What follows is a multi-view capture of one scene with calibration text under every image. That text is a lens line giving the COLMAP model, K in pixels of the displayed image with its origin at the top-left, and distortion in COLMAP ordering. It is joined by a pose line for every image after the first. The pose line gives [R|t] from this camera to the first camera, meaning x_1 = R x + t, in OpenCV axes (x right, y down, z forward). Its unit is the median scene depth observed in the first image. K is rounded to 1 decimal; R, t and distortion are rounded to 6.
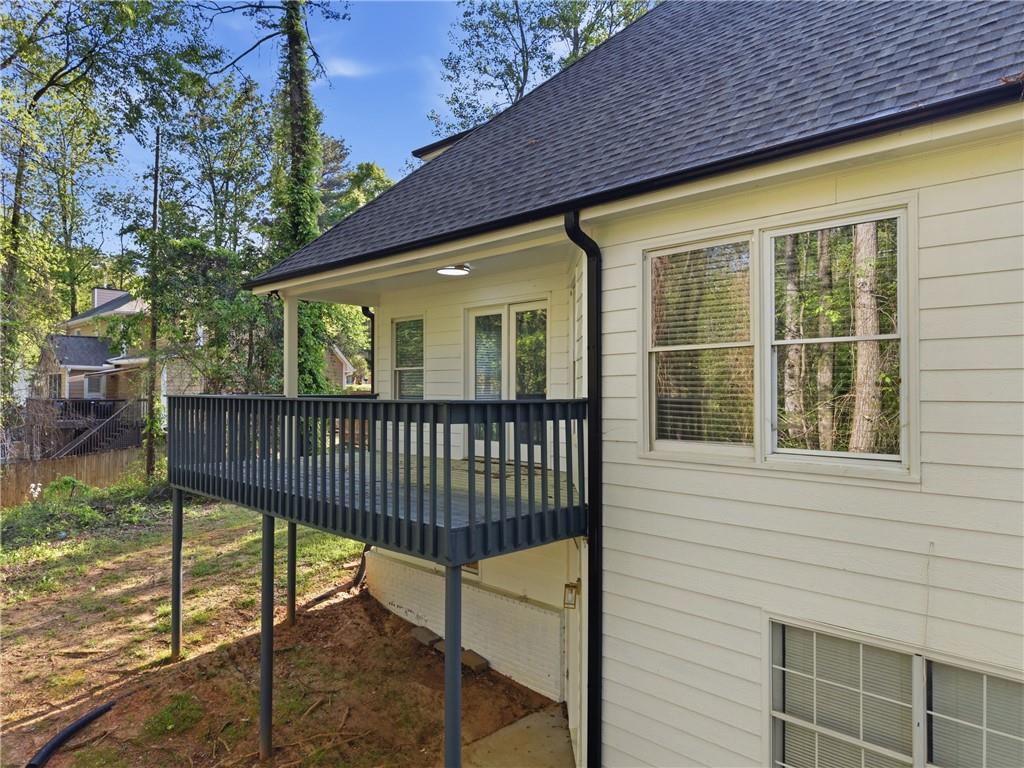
lens RADIAL K [[685.9, 0, 513.1], [0, 685.9, 384.2], [0, 0, 1]] dist [0.009341, 0.000020]
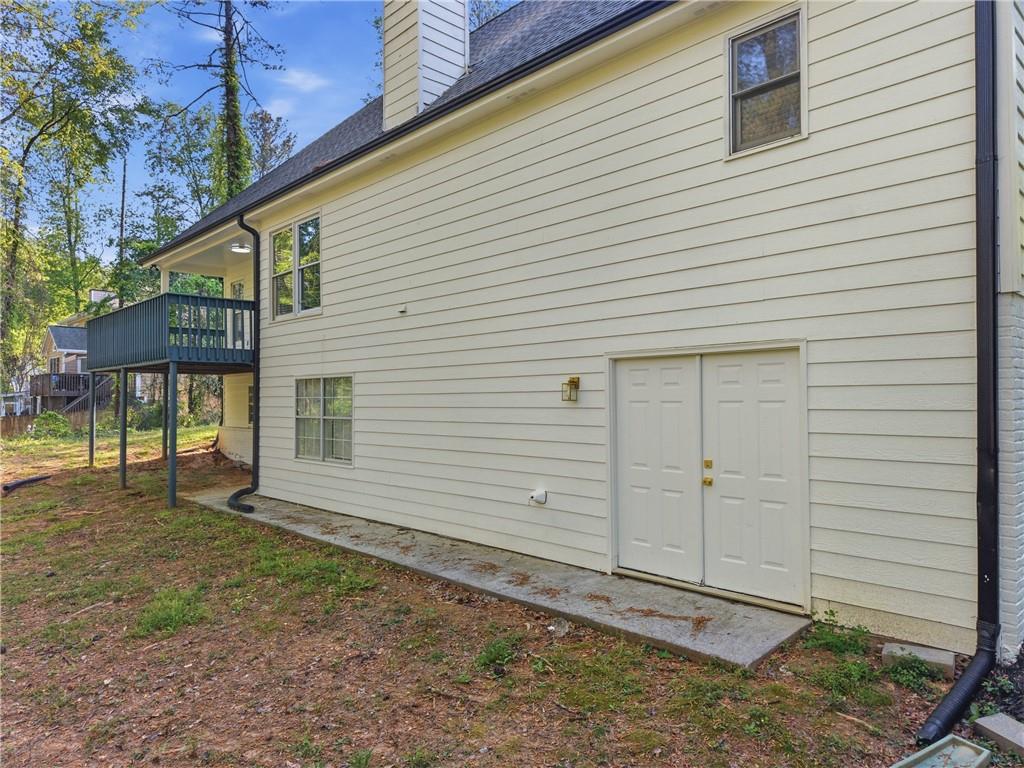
lens RADIAL K [[685.9, 0, 511.1], [0, 685.9, 386.2], [0, 0, 1]] dist [0.009341, 0.000020]
pose [[0.999789, -0.005239, -0.019871, 0.240740], [0.004970, 0.999896, -0.013542, 0.081310], [0.019940, 0.013440, 0.999711, -0.291674]]
